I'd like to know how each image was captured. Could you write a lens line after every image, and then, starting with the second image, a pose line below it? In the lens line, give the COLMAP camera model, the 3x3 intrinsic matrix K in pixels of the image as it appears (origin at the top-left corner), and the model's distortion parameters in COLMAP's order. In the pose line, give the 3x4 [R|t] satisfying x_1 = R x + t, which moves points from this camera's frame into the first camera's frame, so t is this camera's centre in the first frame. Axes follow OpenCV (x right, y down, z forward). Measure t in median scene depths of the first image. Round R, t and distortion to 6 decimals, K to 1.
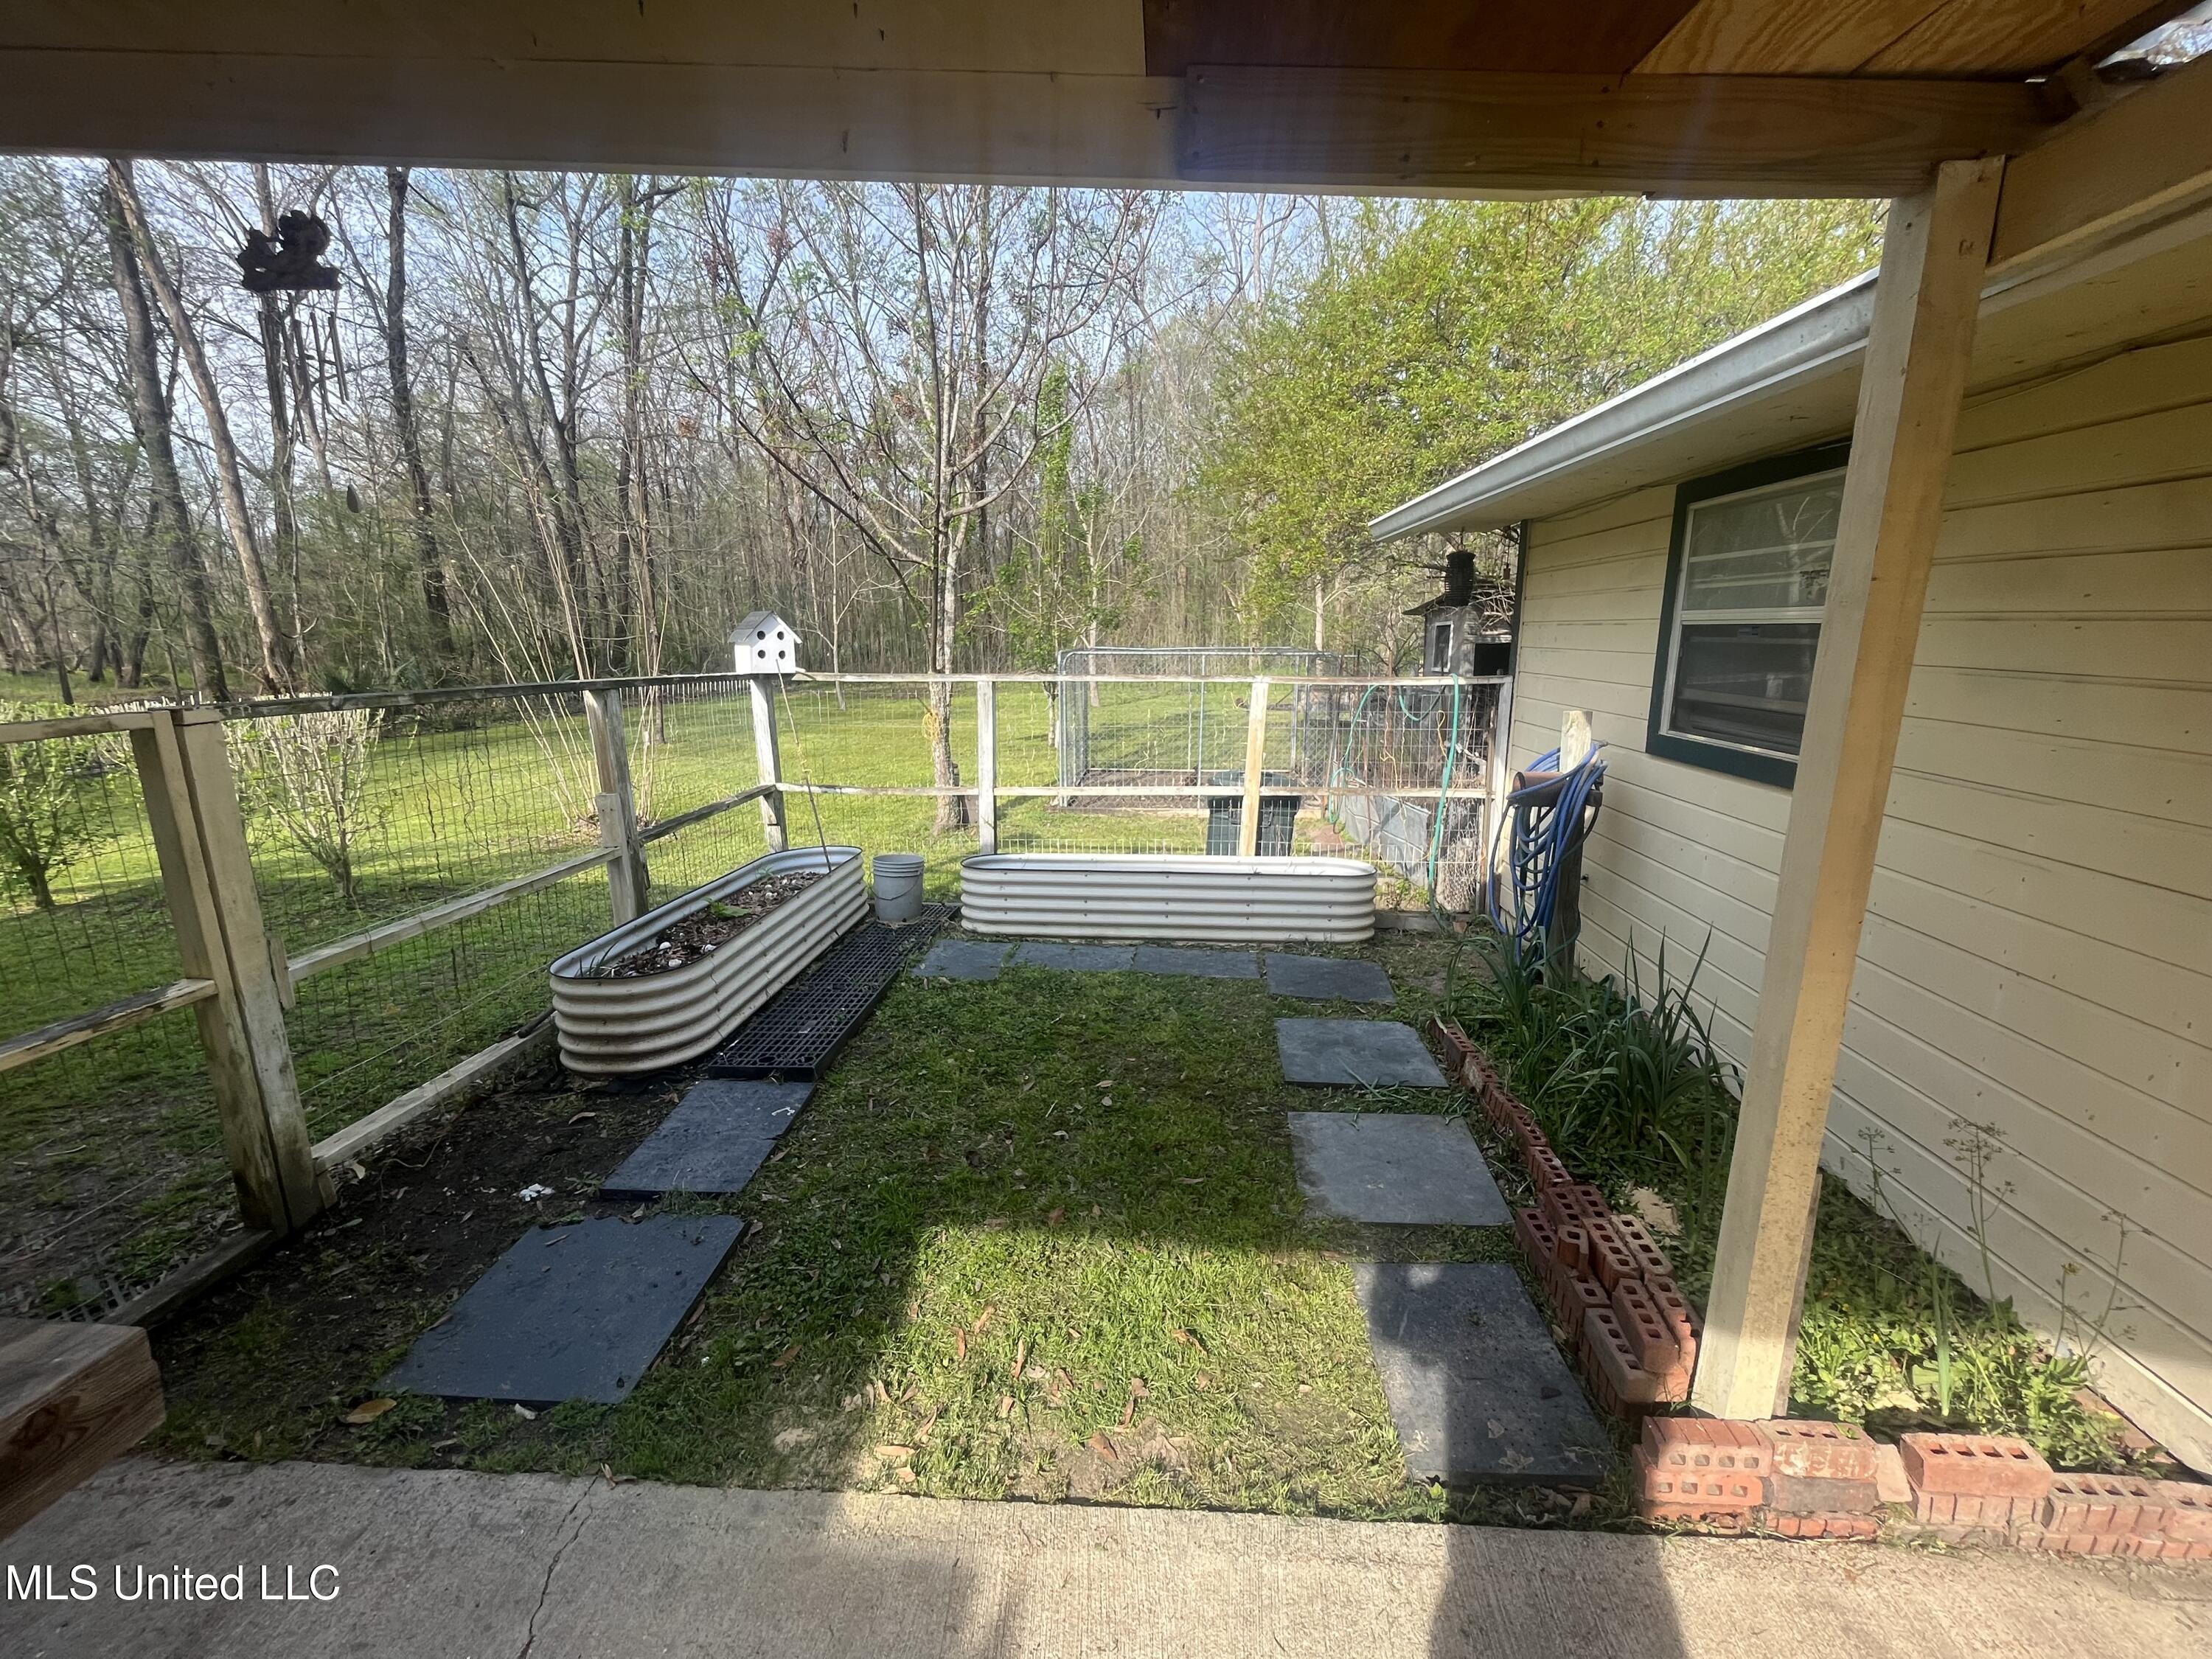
lens RADIAL K [[889.8, 0, 1110.9], [0, 889.8, 825.6], [0, 0, 1]] dist [-0.008435, 0.000390]
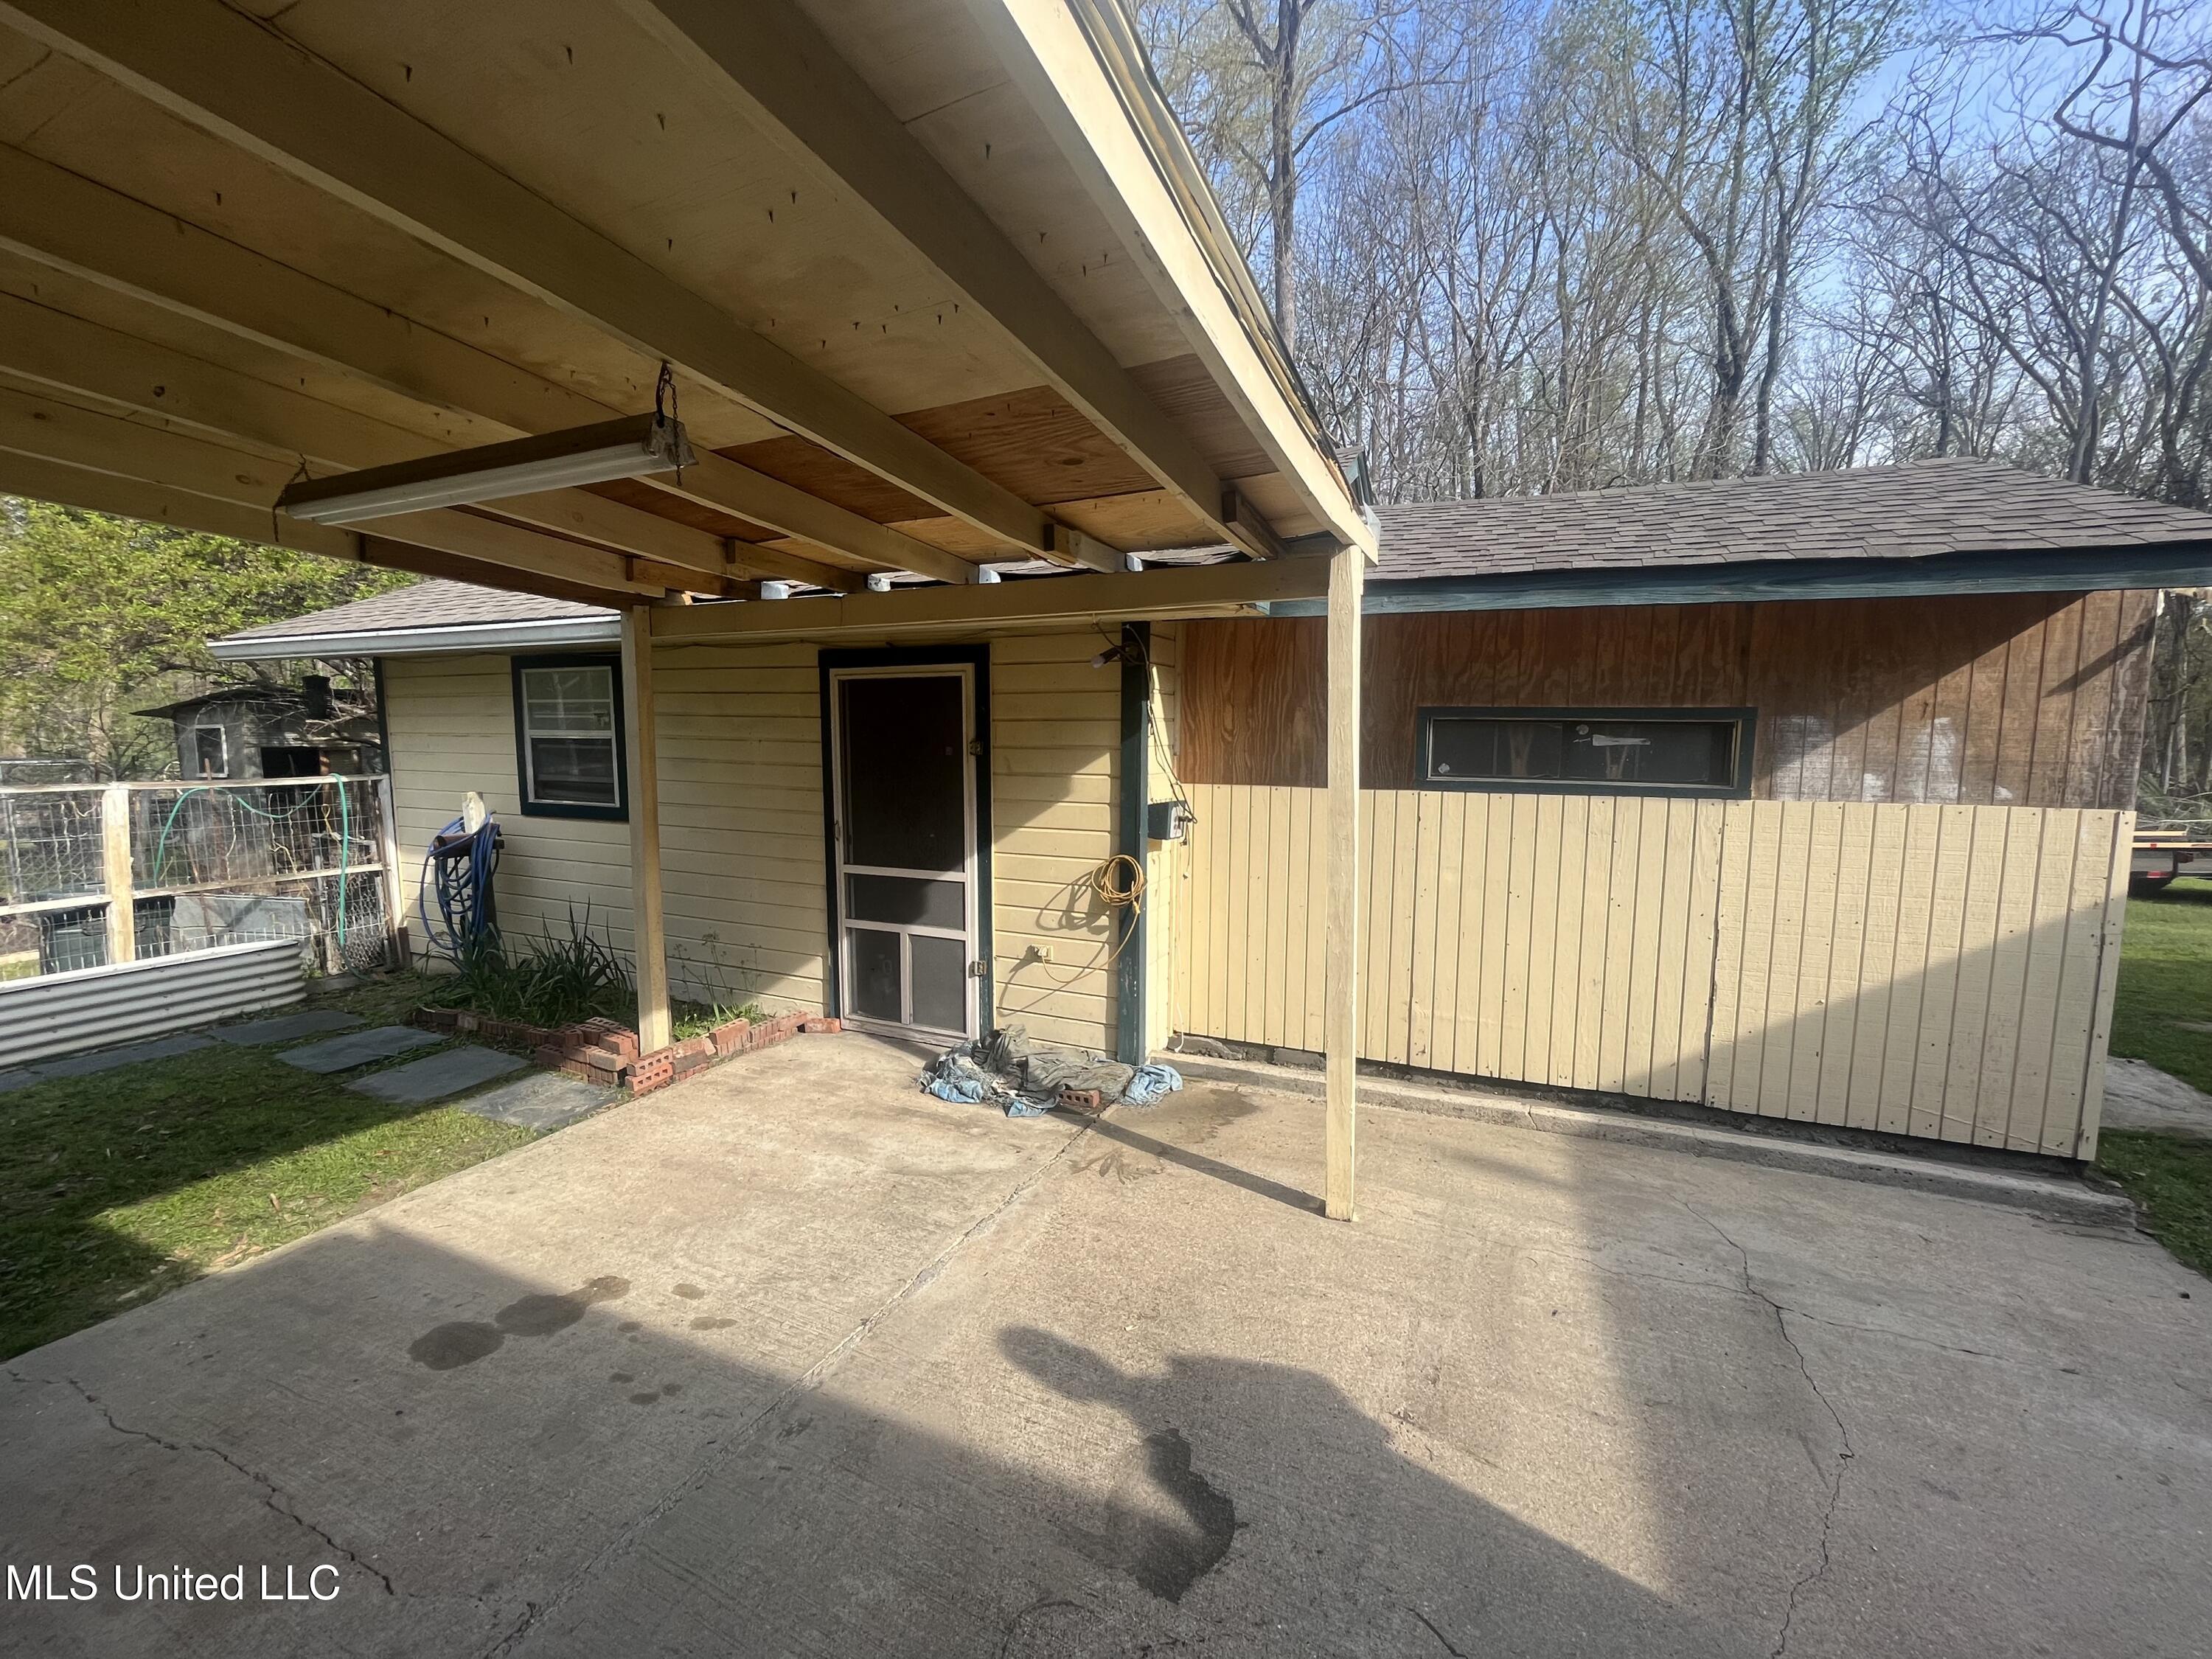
lens RADIAL K [[889.8, 0, 1110.9], [0, 889.8, 825.6], [0, 0, 1]] dist [-0.008435, 0.000390]
pose [[0.343691, -0.091617, 0.934603, -0.539920], [0.191803, 0.981098, 0.025641, 0.101756], [-0.919287, 0.170447, 0.354767, -0.560495]]
